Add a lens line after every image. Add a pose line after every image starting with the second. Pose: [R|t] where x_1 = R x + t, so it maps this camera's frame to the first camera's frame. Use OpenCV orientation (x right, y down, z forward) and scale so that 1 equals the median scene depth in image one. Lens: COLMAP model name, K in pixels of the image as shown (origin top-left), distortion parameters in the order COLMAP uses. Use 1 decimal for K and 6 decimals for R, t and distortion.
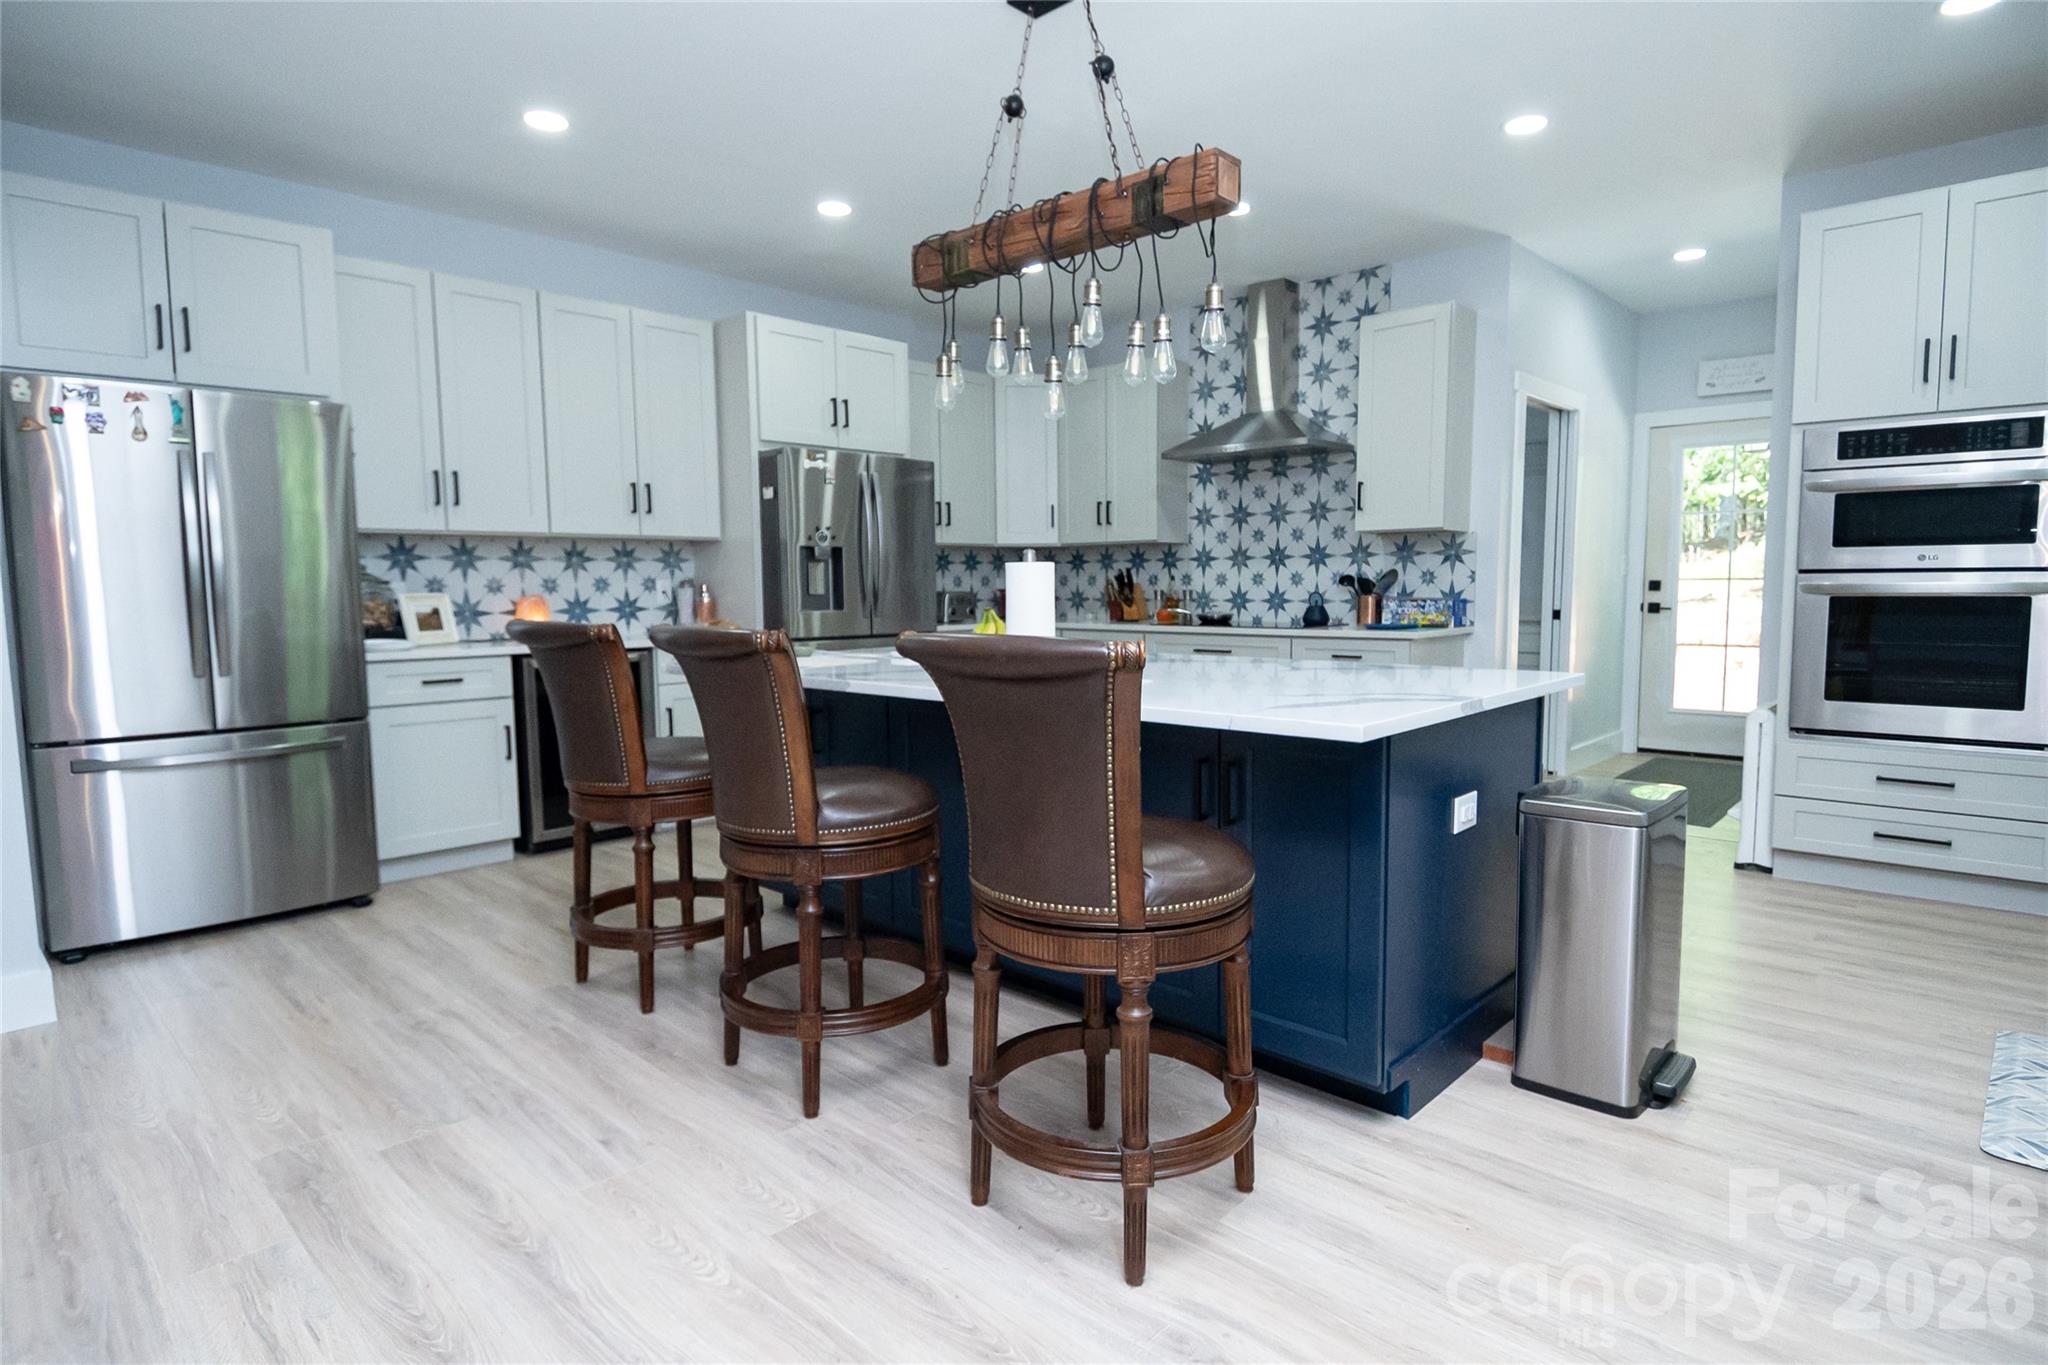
lens RADIAL K [[1072.2, 0, 1033.7], [0, 1072.2, 680.0], [0, 0, 1]] dist [0.022836, -0.030016]
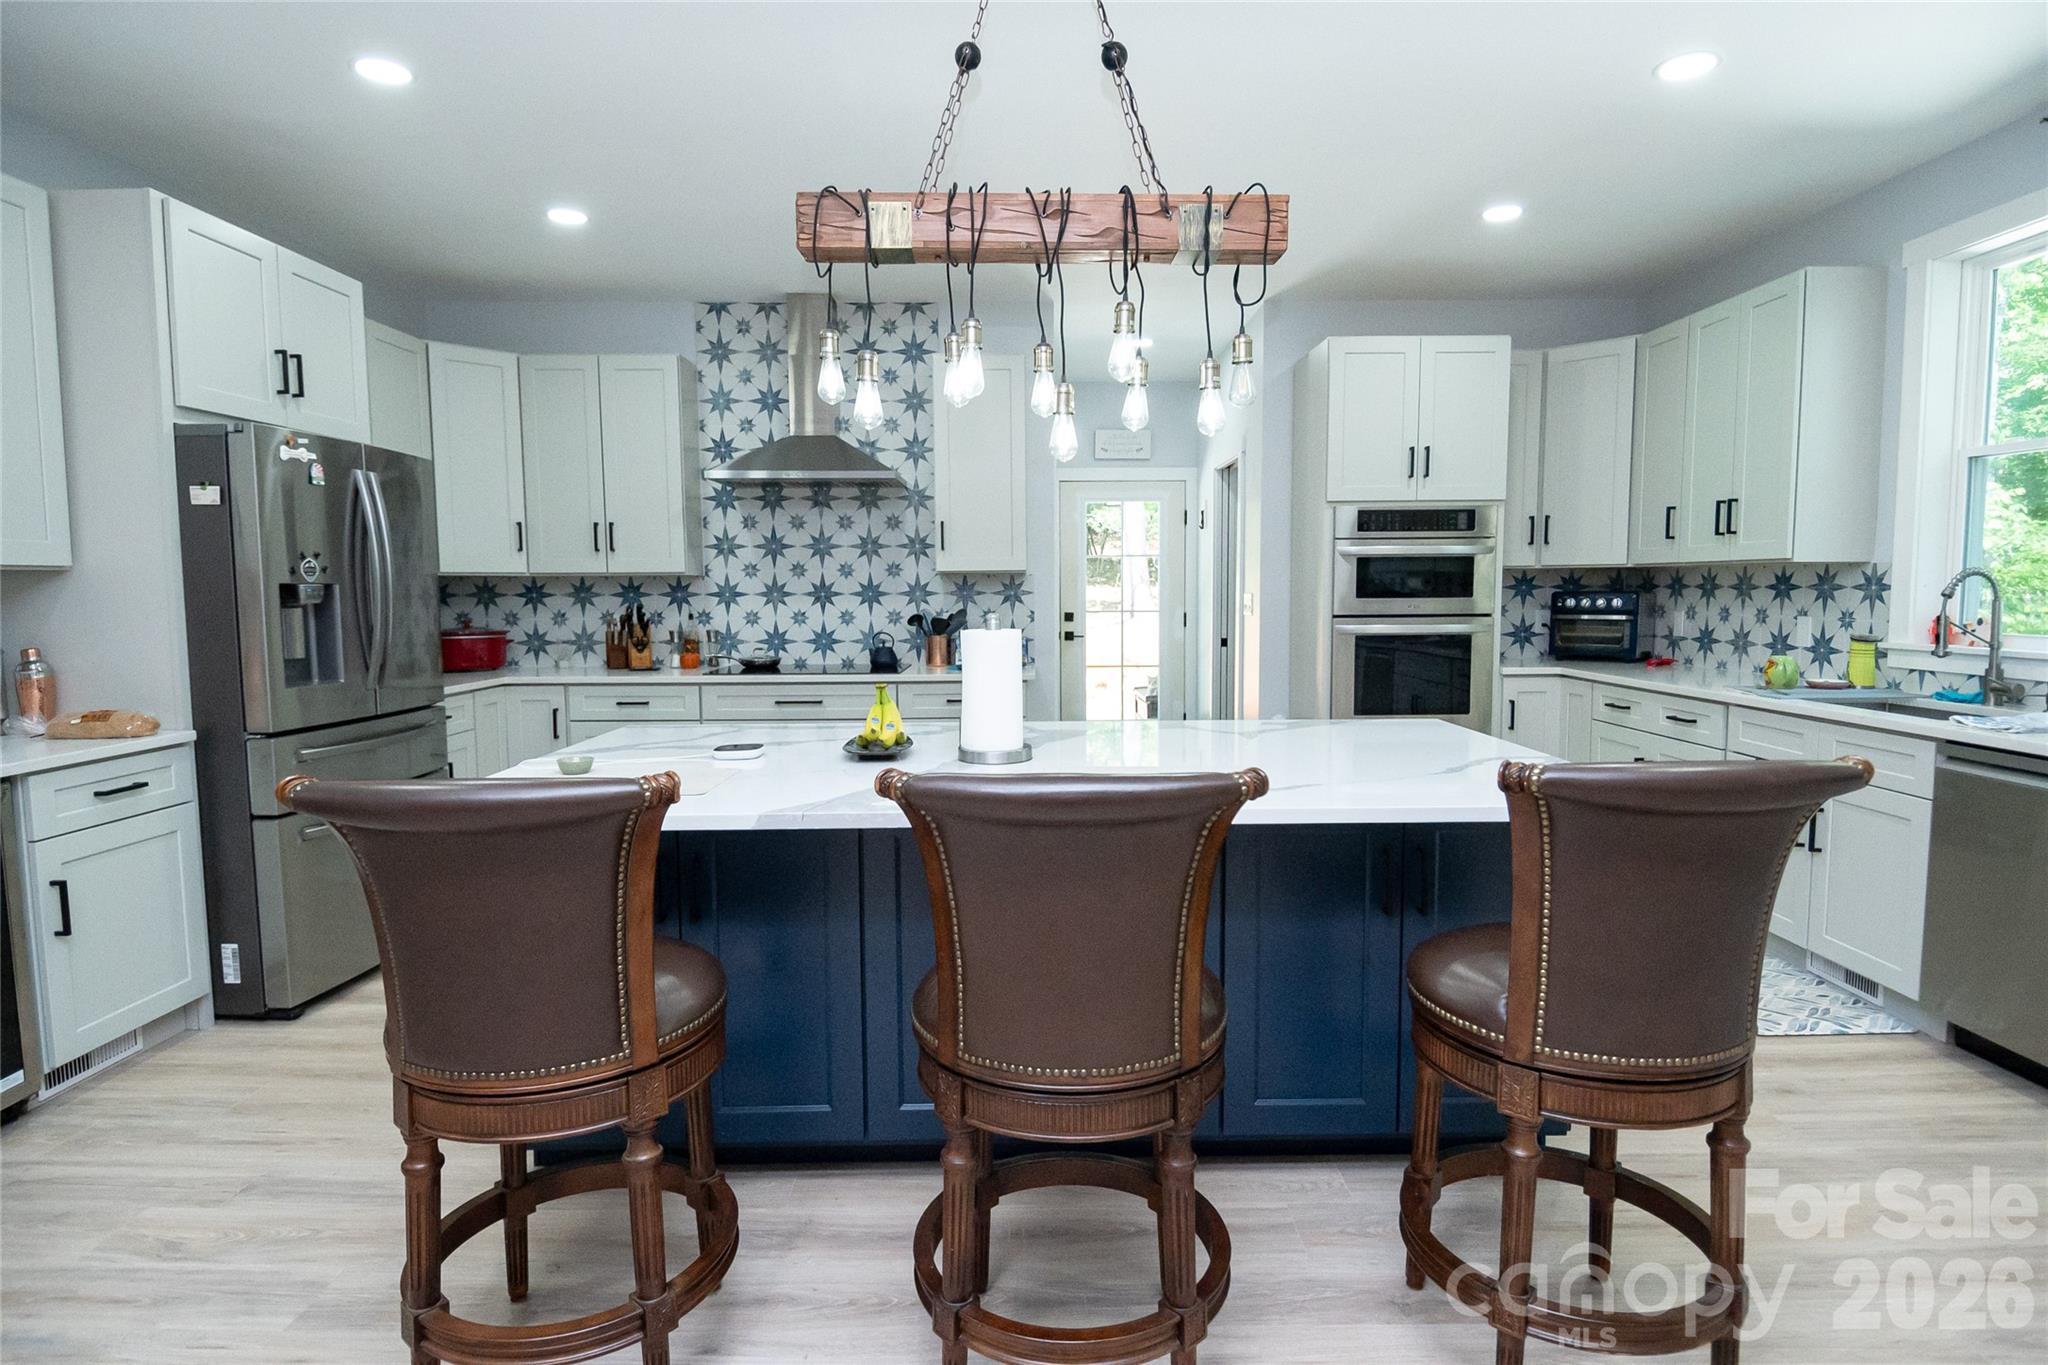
lens RADIAL K [[1072.2, 0, 1040.0], [0, 1072.2, 681.6], [0, 0, 1]] dist [0.022836, -0.030016]
pose [[0.721991, -0.055809, 0.689648, -0.311259], [0.061785, 0.997960, 0.016076, -0.047661], [-0.689138, 0.031003, 0.723967, 0.229872]]
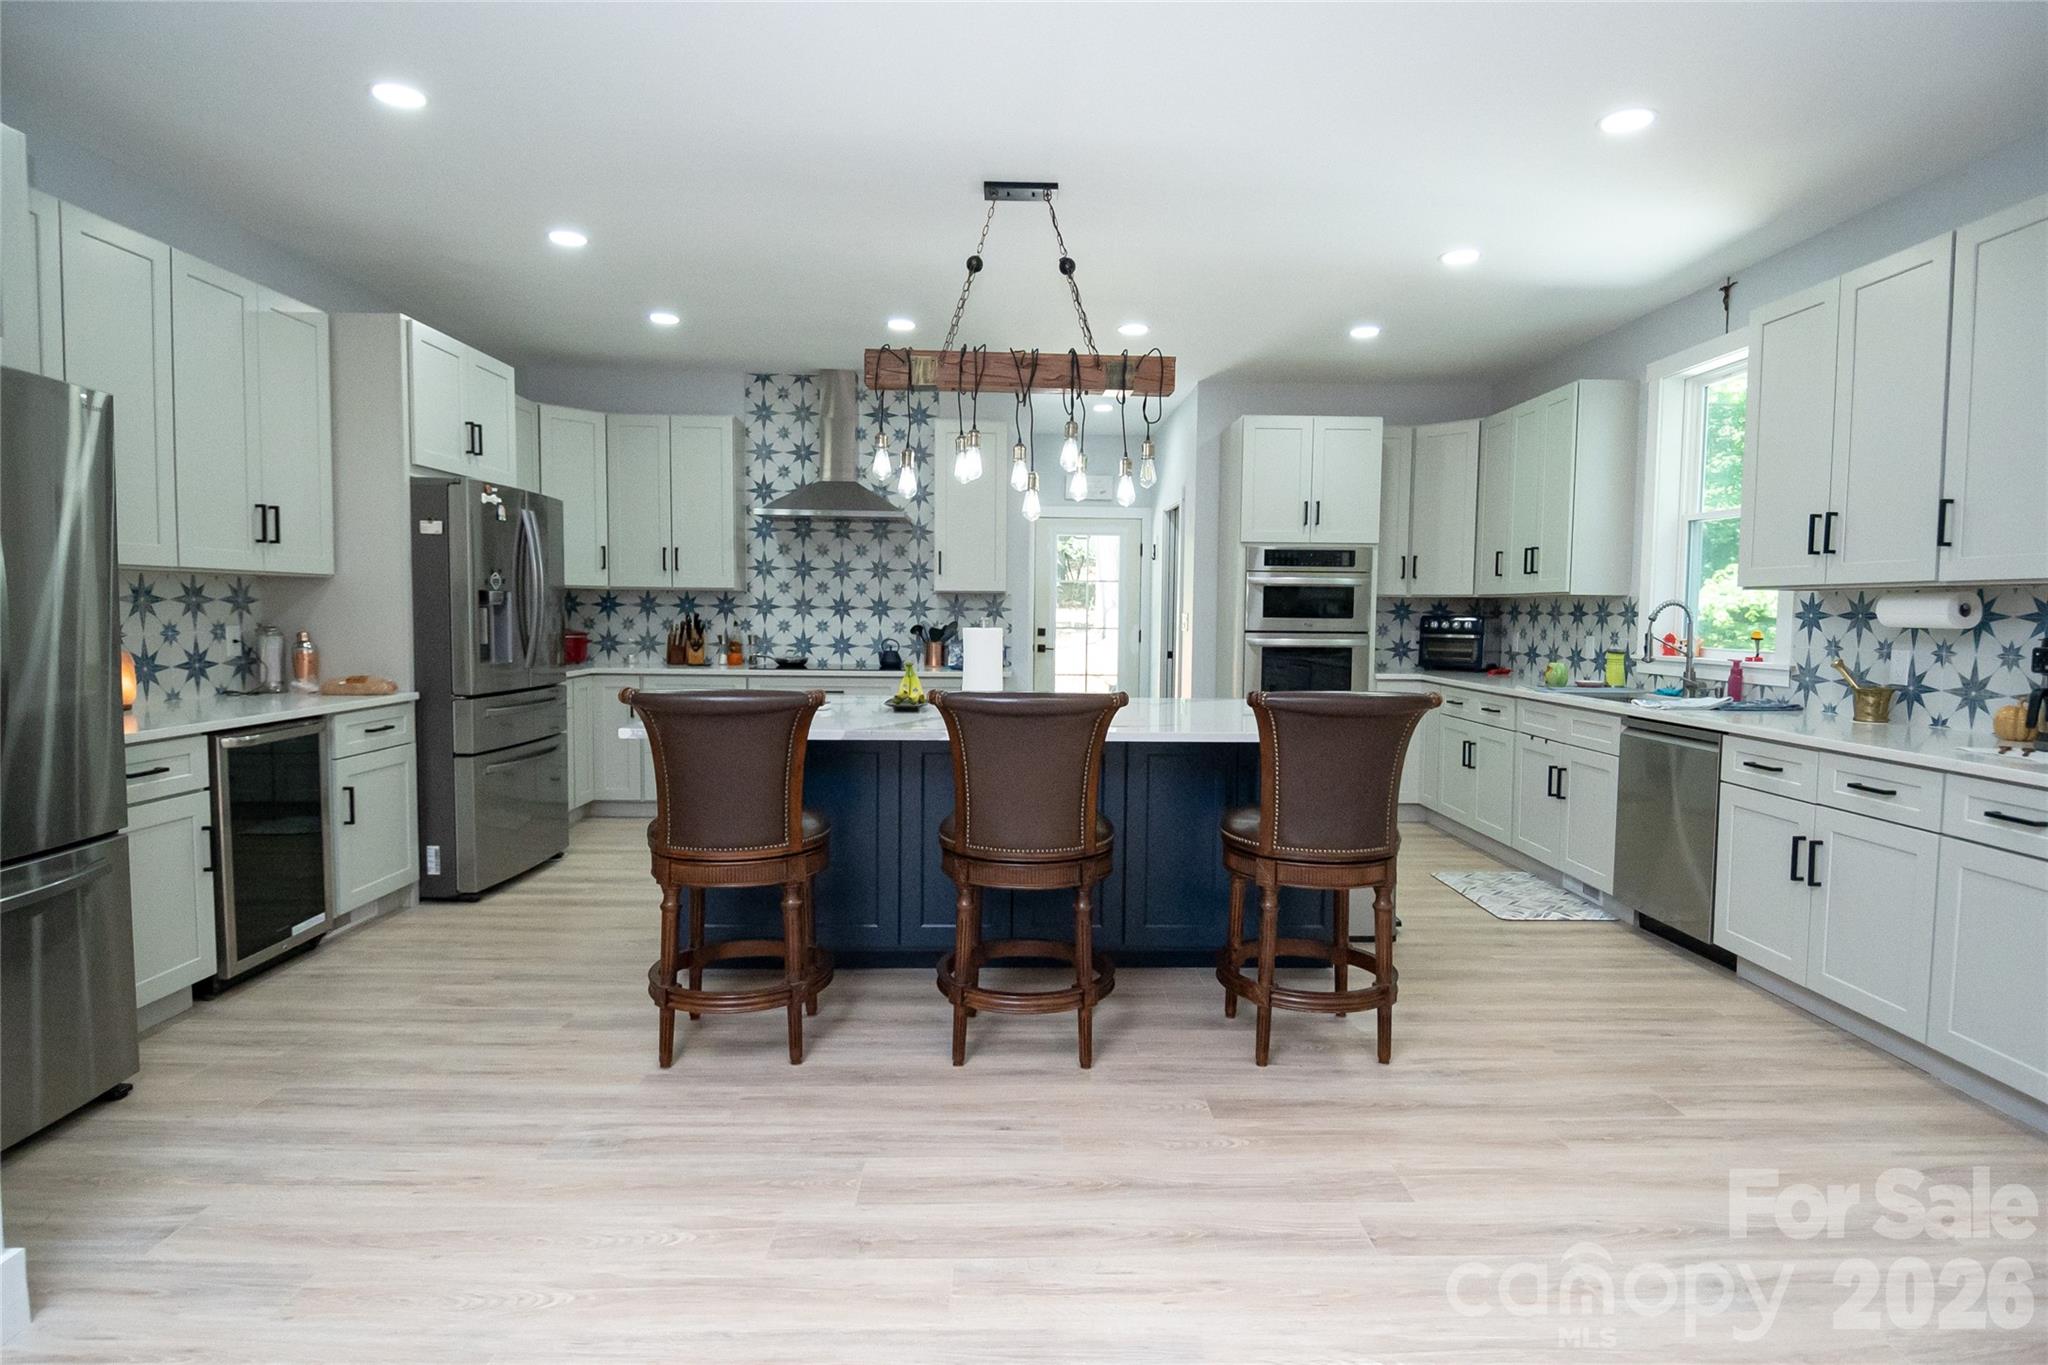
lens RADIAL K [[1072.2, 0, 1042.8], [0, 1072.2, 682.5], [0, 0, 1]] dist [0.022836, -0.030016]
pose [[0.706406, -0.029911, 0.707174, -0.484756], [0.046052, 0.998932, -0.003751, -0.022894], [-0.706307, 0.035216, 0.707029, 0.046178]]
